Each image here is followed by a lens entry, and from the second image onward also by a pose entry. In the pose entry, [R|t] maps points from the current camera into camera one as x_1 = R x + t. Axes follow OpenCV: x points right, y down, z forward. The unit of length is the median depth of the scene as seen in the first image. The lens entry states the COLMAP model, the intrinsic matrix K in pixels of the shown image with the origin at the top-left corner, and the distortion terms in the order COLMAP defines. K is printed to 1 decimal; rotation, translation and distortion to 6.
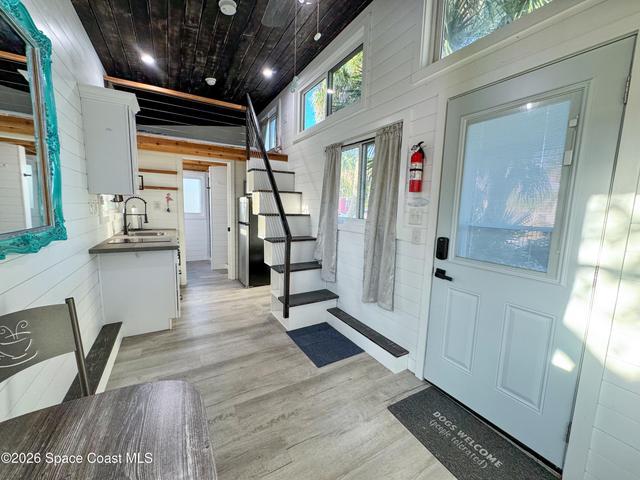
lens RADIAL K [[256.2, 0, 320.5], [0, 256.2, 238.0], [0, 0, 1]] dist [0.000428, 0.000198]
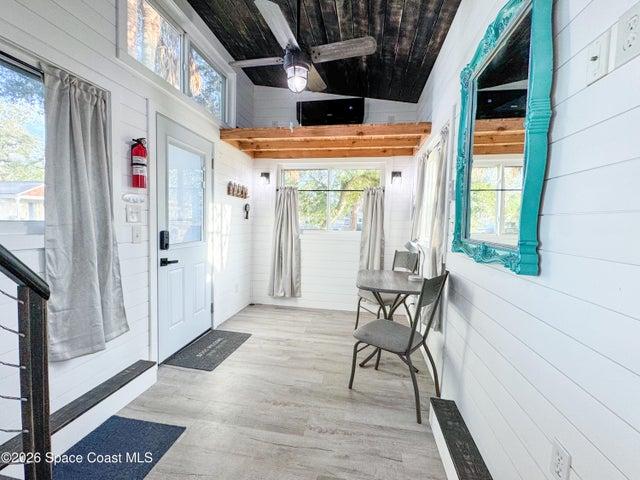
lens RADIAL K [[272.7, 0, 320.0], [0, 272.7, 240.0], [0, 0, 1]] dist [-0.000476, -0.000055]
pose [[-0.765735, -0.093859, 0.636271, -0.500579], [0.028433, 0.983387, 0.179281, -0.094776], [-0.642528, 0.155373, -0.750345, 0.854274]]
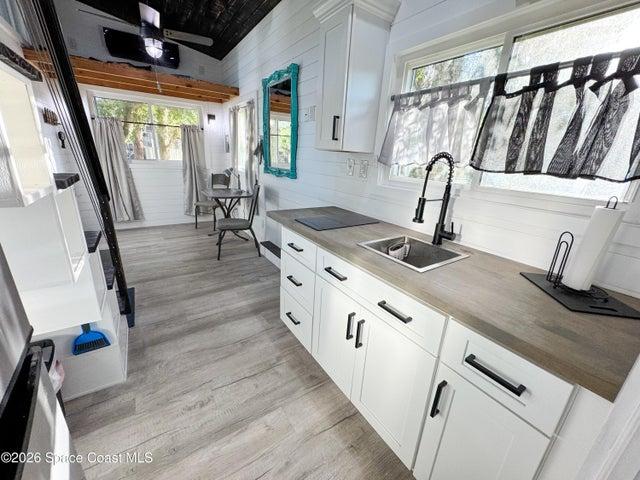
lens RADIAL K [[256.2, 0, 320.5], [0, 256.2, 238.0], [0, 0, 1]] dist [0.000428, 0.000198]
pose [[-0.994179, -0.056274, -0.091873, -0.511924], [-0.089648, 0.905060, 0.415728, -0.190189], [0.059756, 0.421544, -0.904837, 1.388719]]
